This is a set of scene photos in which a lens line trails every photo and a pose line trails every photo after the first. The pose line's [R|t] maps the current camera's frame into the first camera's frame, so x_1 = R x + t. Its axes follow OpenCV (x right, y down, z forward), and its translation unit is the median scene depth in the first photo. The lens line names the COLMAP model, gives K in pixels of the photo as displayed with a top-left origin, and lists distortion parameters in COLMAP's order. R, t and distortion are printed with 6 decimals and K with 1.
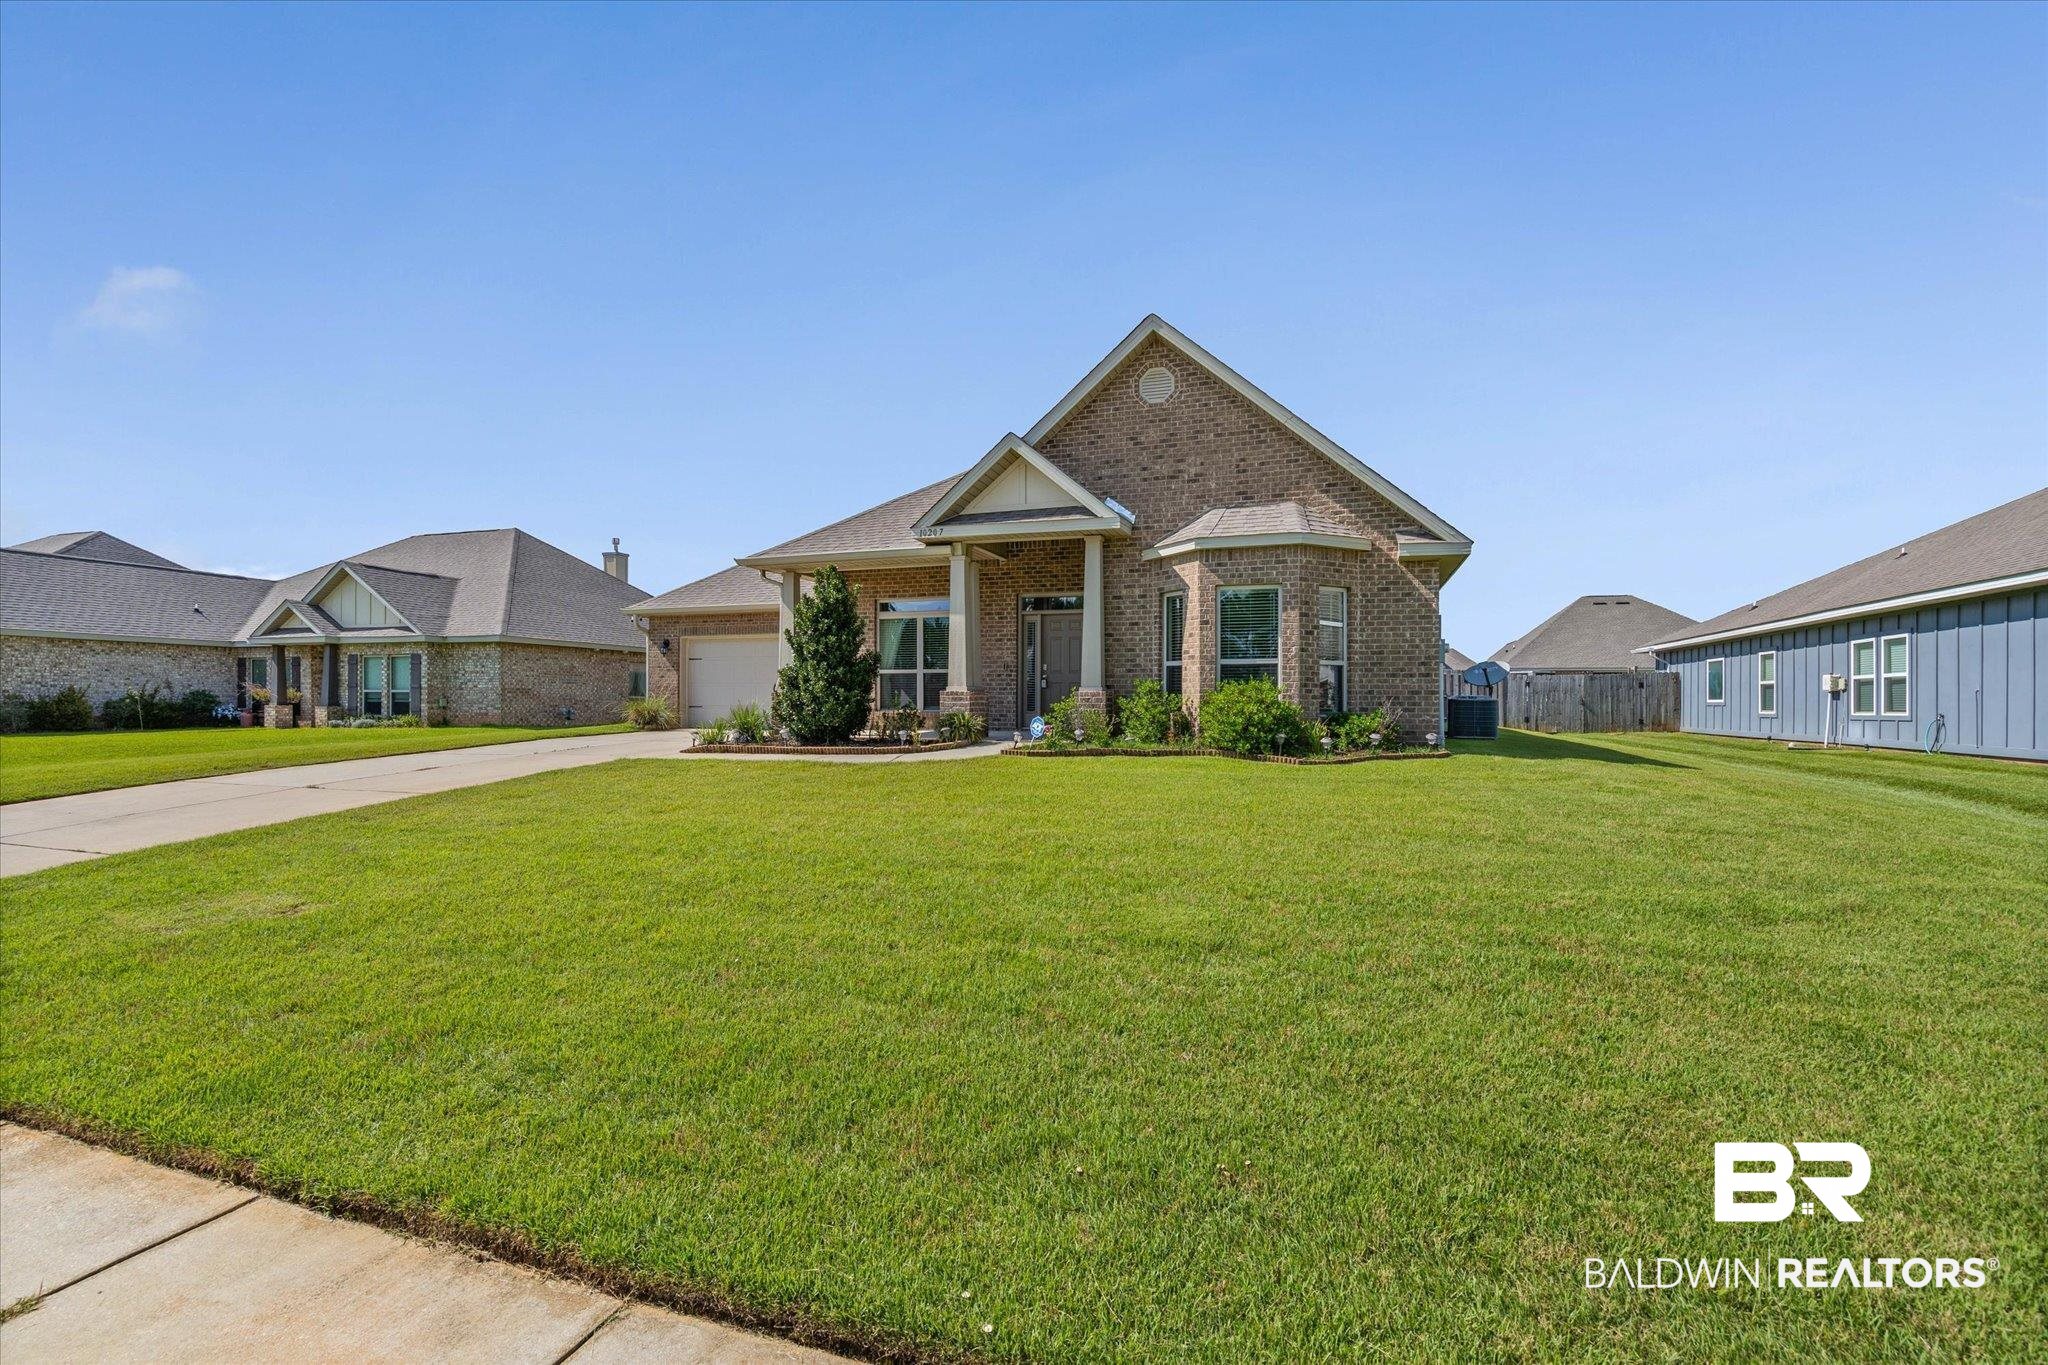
lens RADIAL K [[942.4, 0, 1012.9], [0, 942.4, 688.8], [0, 0, 1]] dist [0.000979, -0.003093]
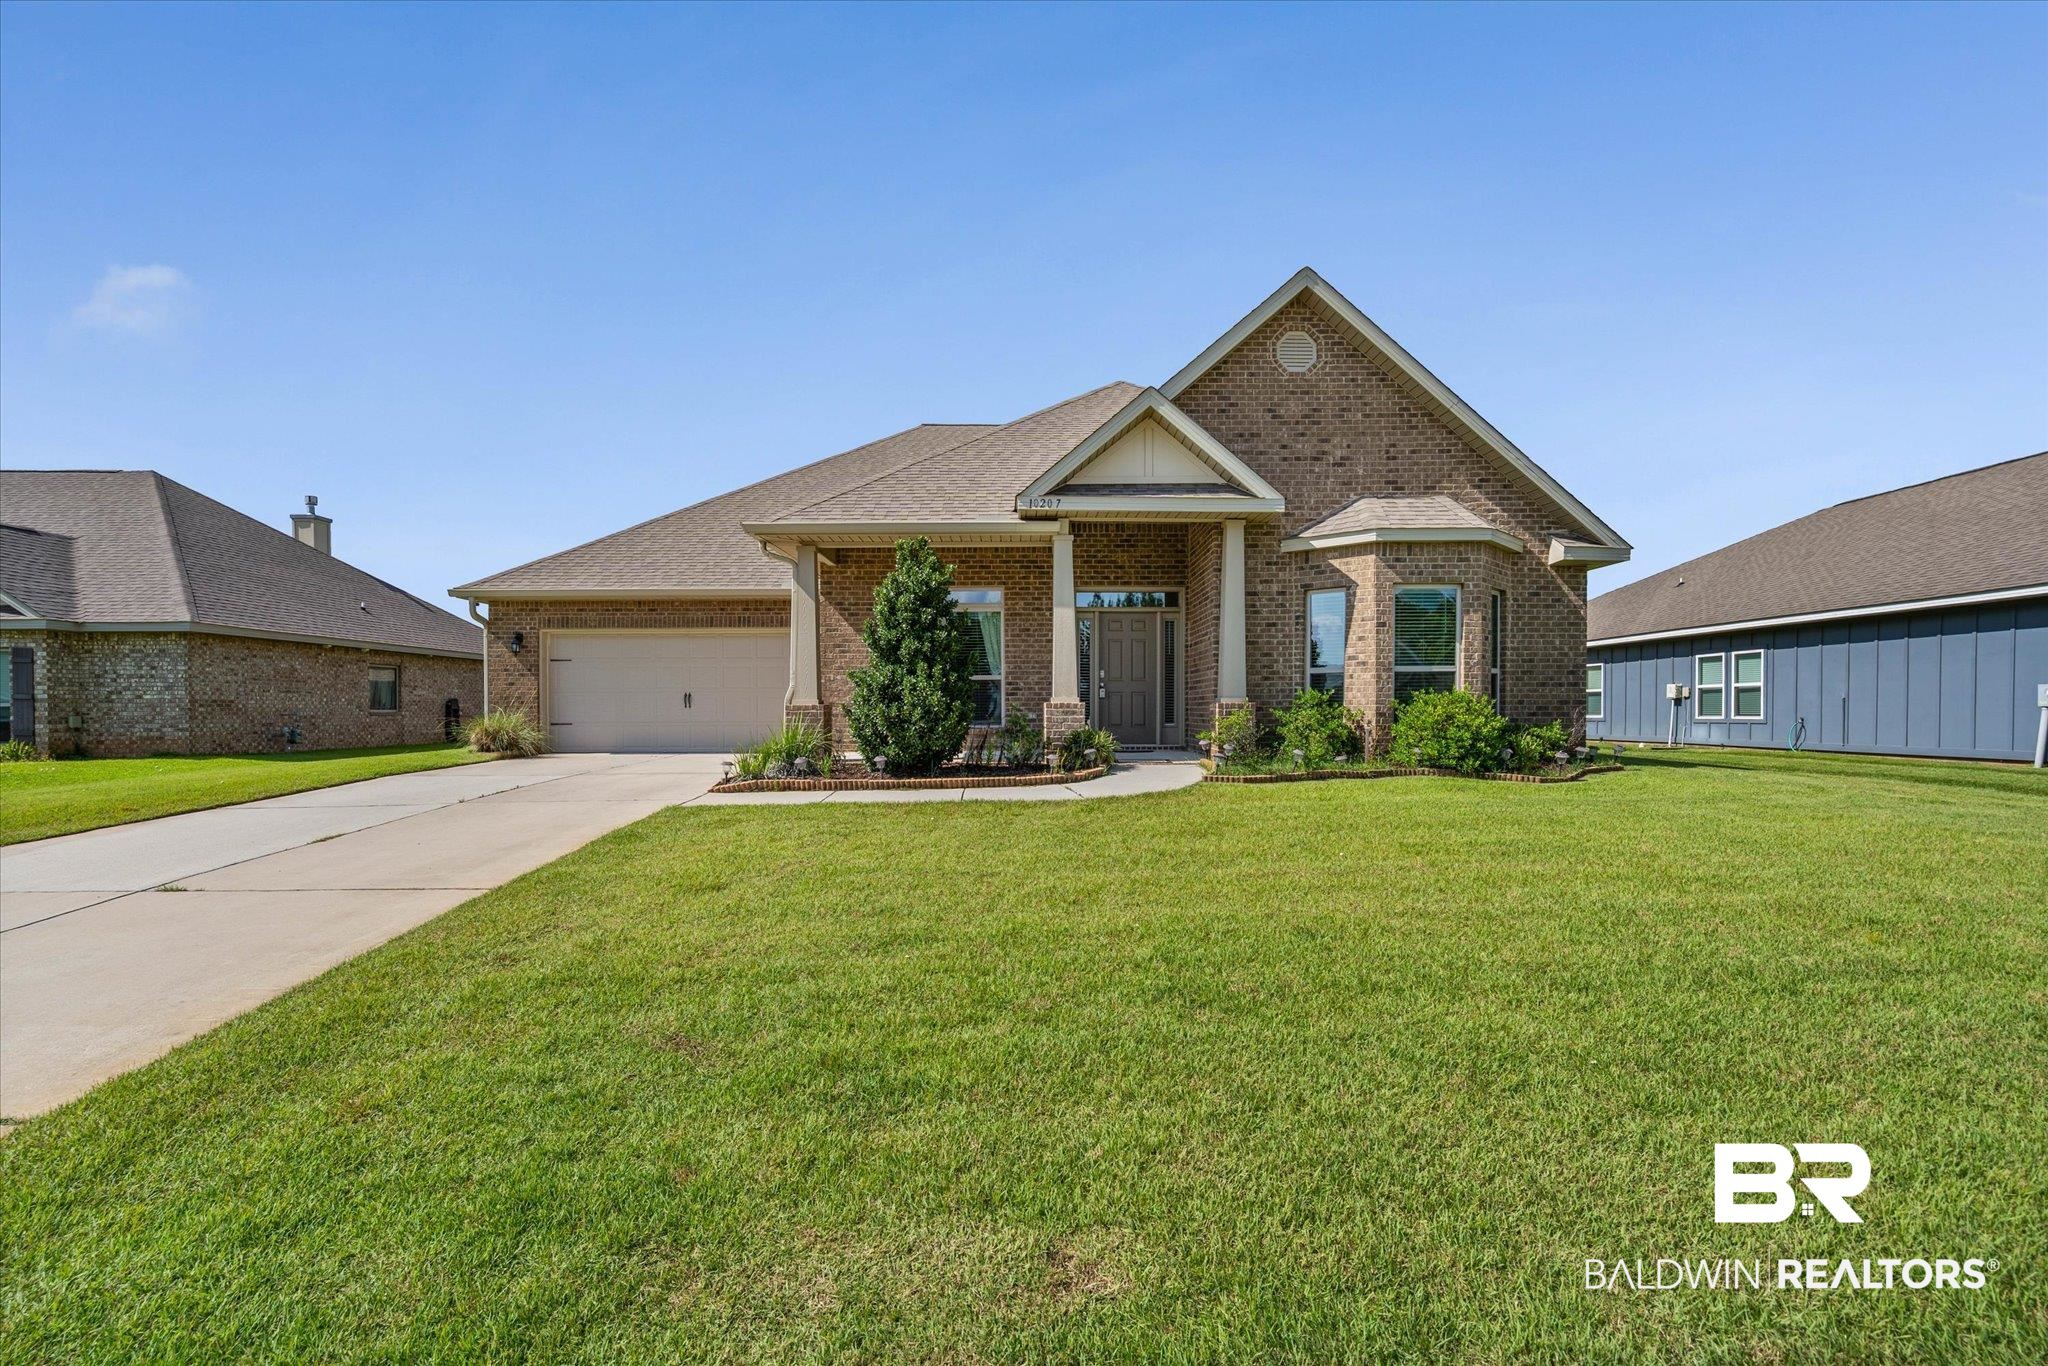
lens RADIAL K [[942.4, 0, 1035.8], [0, 942.4, 710.3], [0, 0, 1]] dist [0.000979, -0.003093]
pose [[0.935432, -0.008205, 0.353410, -0.372924], [0.002615, 0.999864, 0.016292, -0.004540], [-0.353496, -0.014315, 0.935327, 0.256329]]
